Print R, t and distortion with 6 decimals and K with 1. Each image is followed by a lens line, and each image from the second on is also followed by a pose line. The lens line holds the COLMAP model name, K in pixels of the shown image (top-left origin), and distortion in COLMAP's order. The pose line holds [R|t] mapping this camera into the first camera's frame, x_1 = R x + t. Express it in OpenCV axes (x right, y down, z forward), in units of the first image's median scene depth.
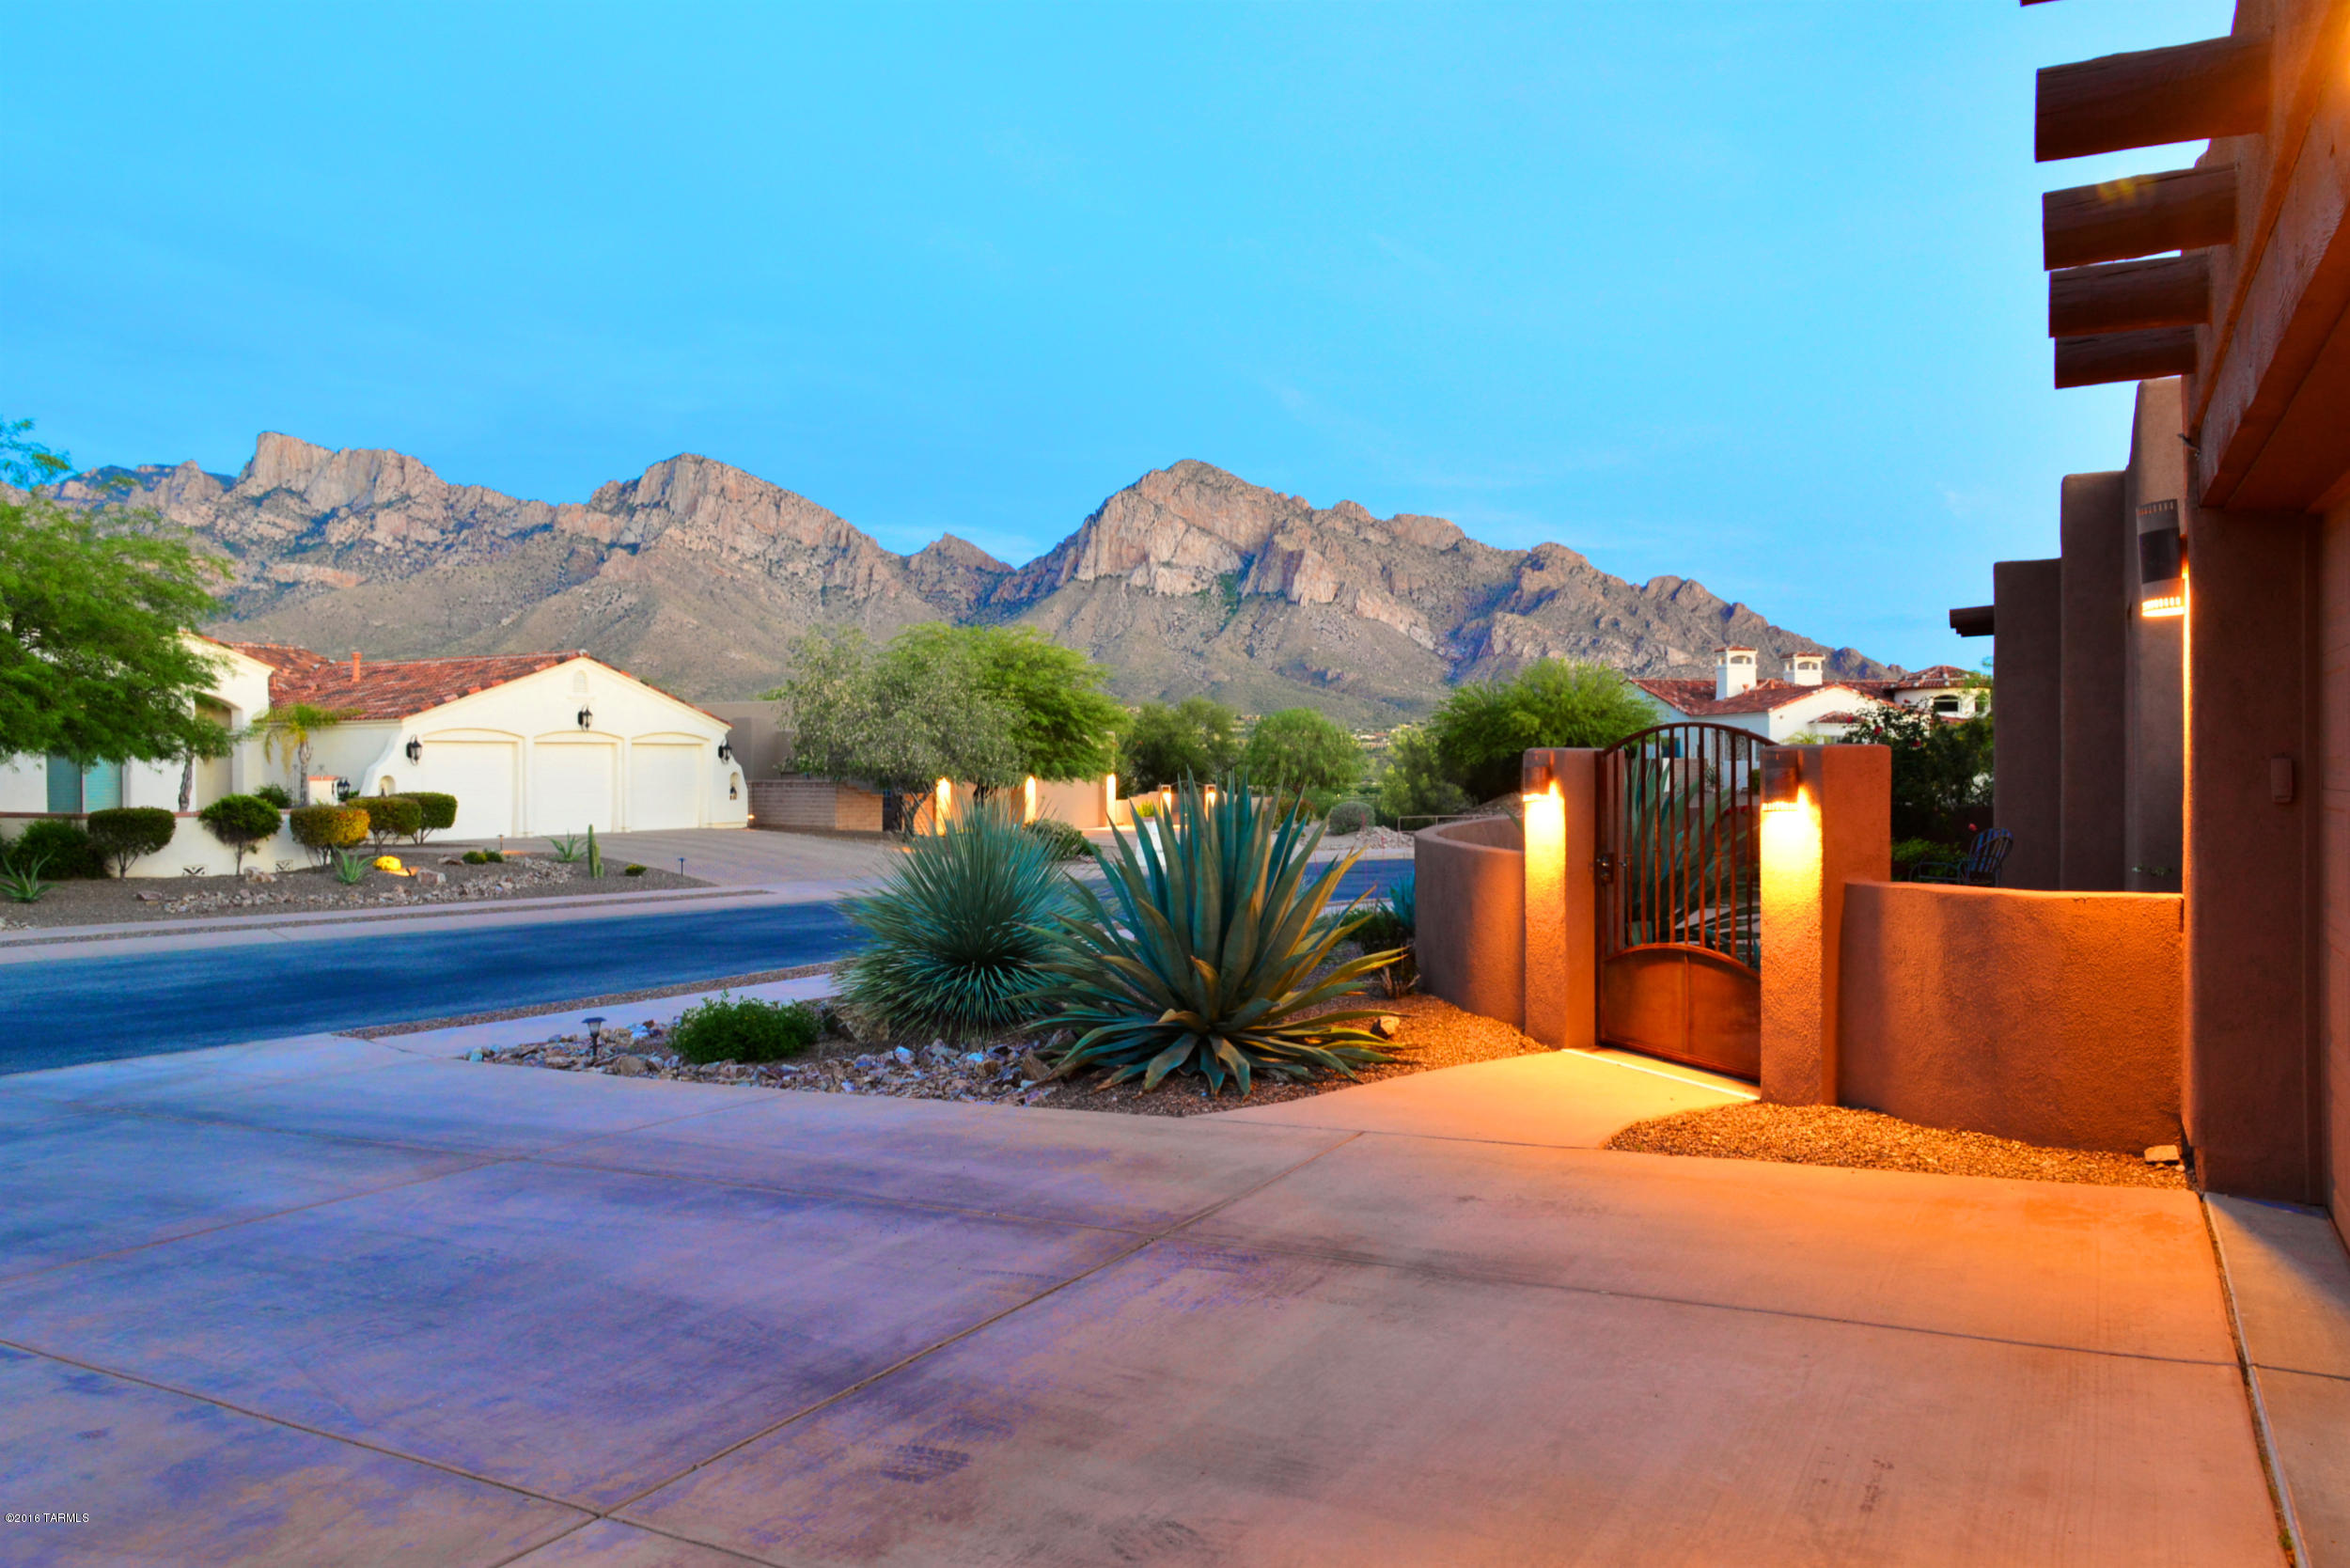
lens RADIAL K [[1586.6, 0, 1175.0], [0, 1586.6, 784.0], [0, 0, 1]] dist [-0.006215, -0.002080]
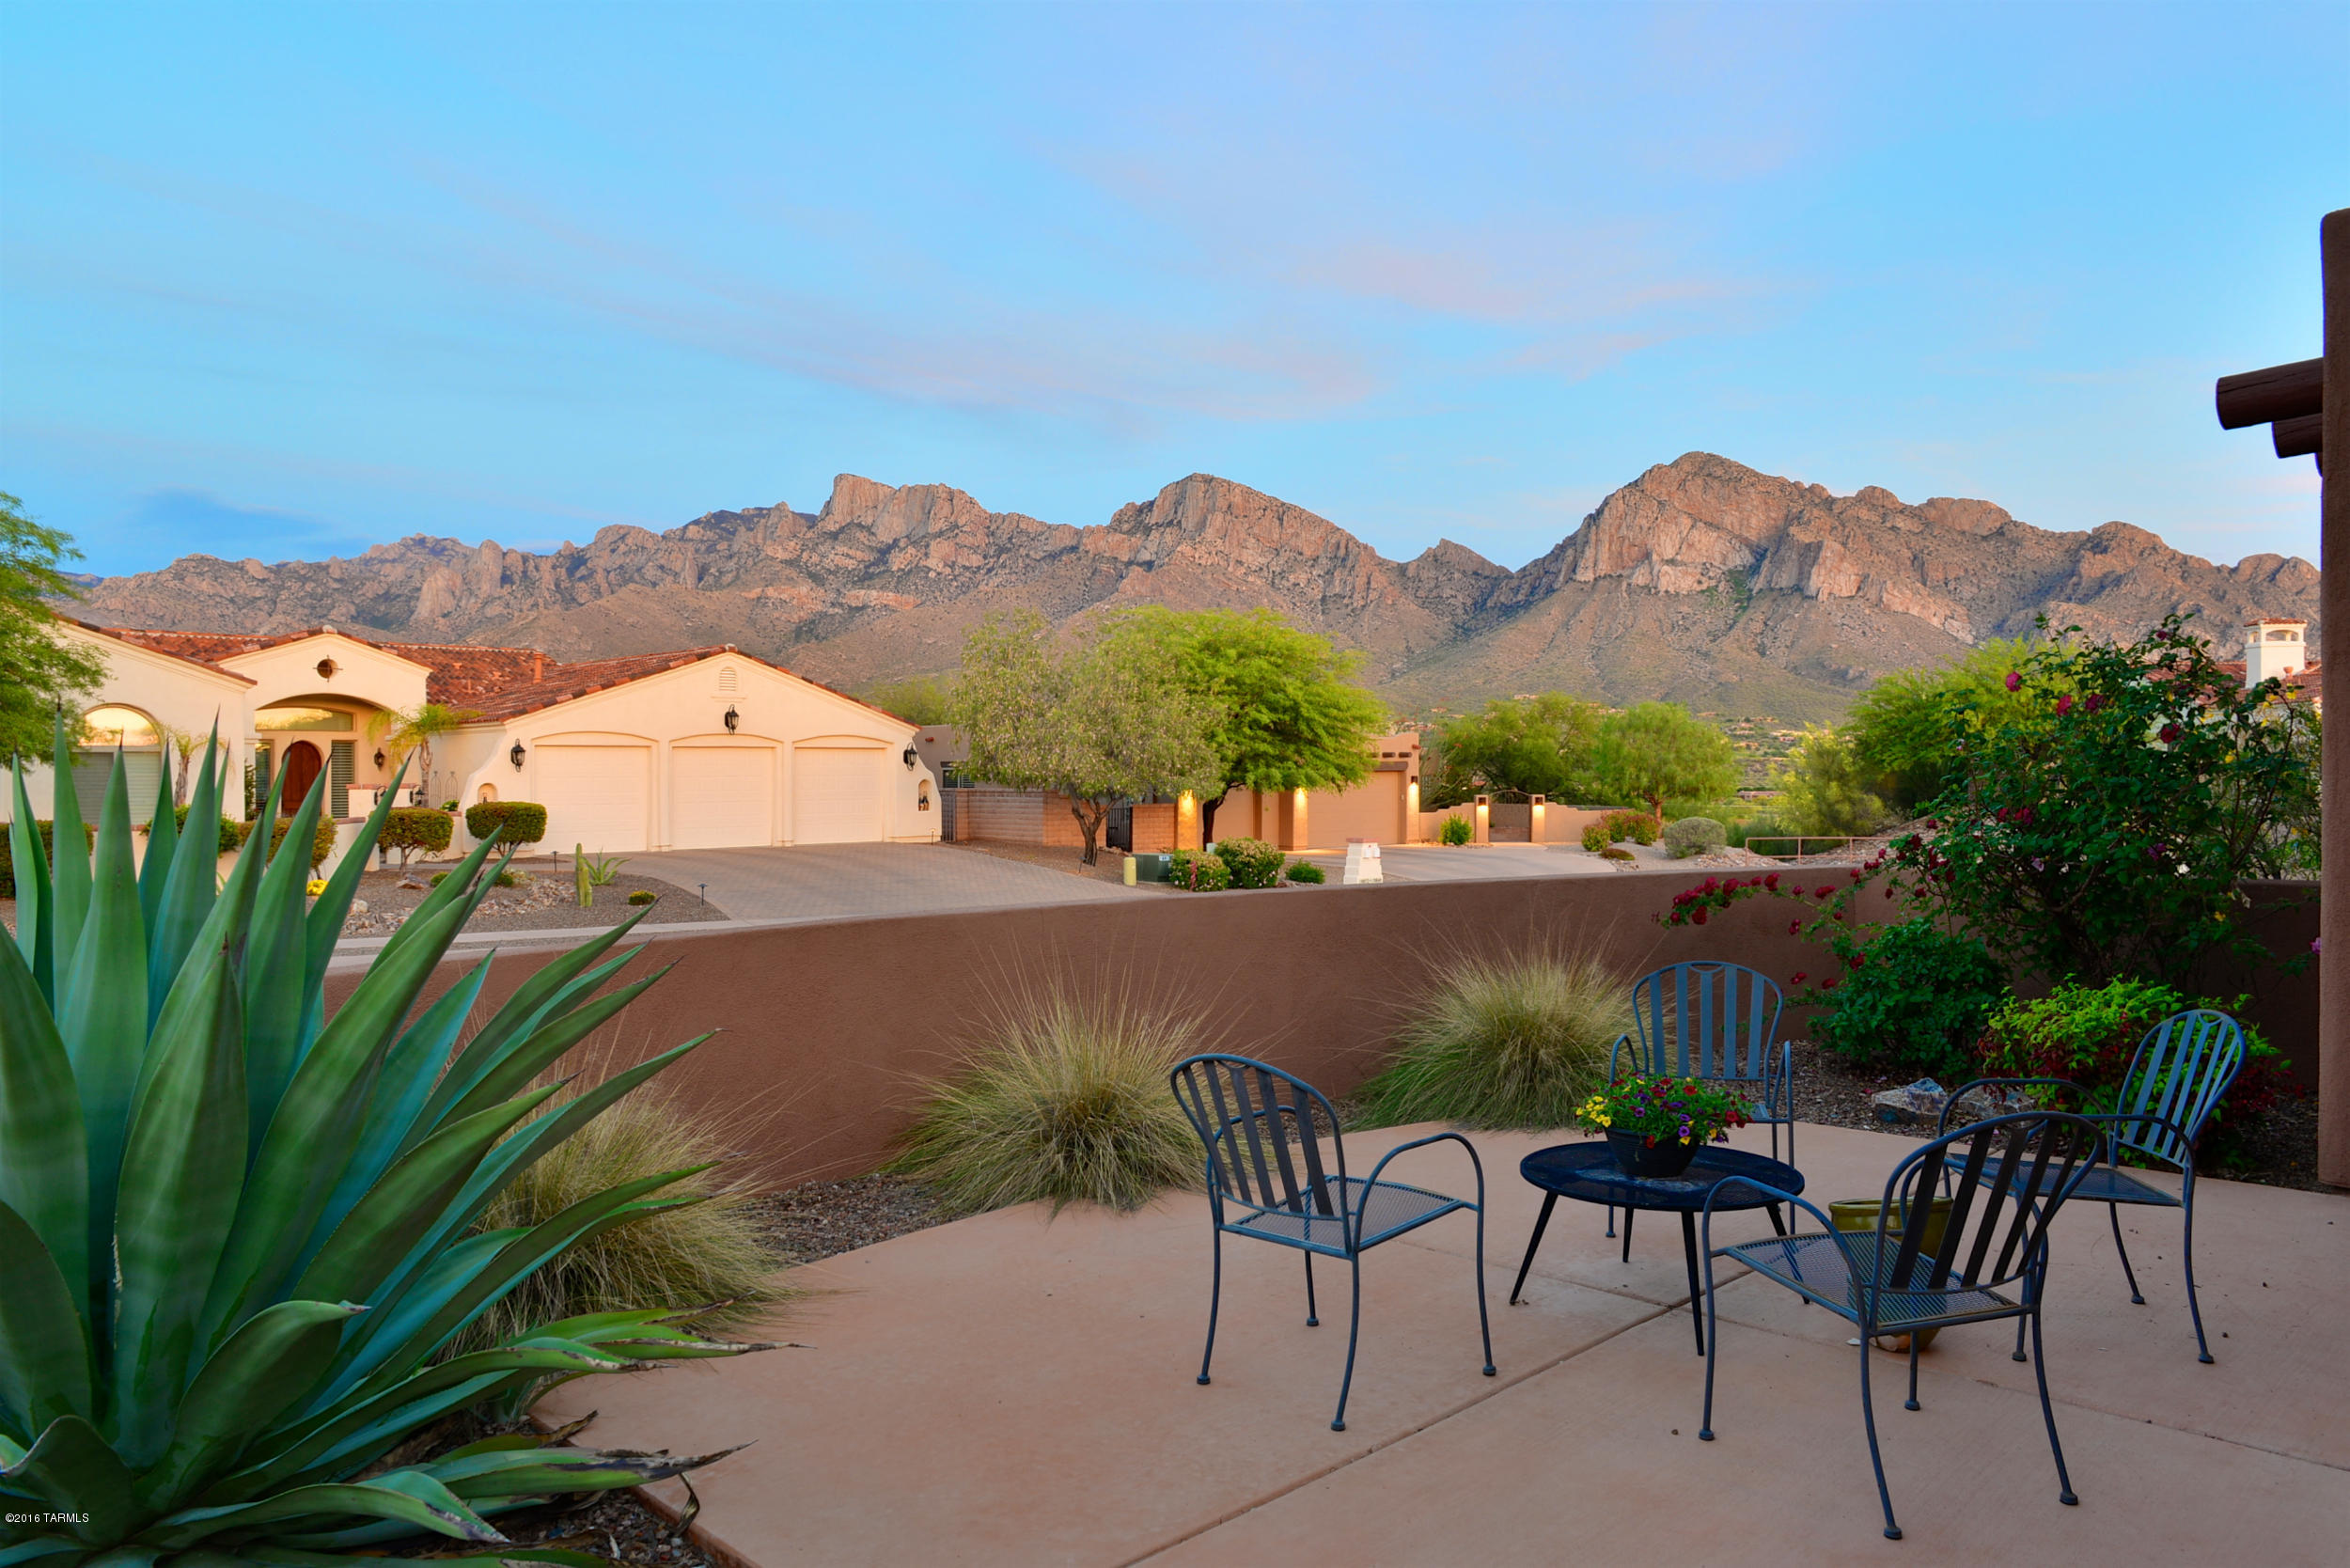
lens RADIAL K [[1586.6, 0, 1175.0], [0, 1586.6, 784.0], [0, 0, 1]] dist [-0.006215, -0.002080]
pose [[0.955285, 0.003975, -0.295659, 0.121616], [-0.004809, 0.999986, -0.002096, -0.003792], [0.295646, 0.003425, 0.955291, 0.186948]]
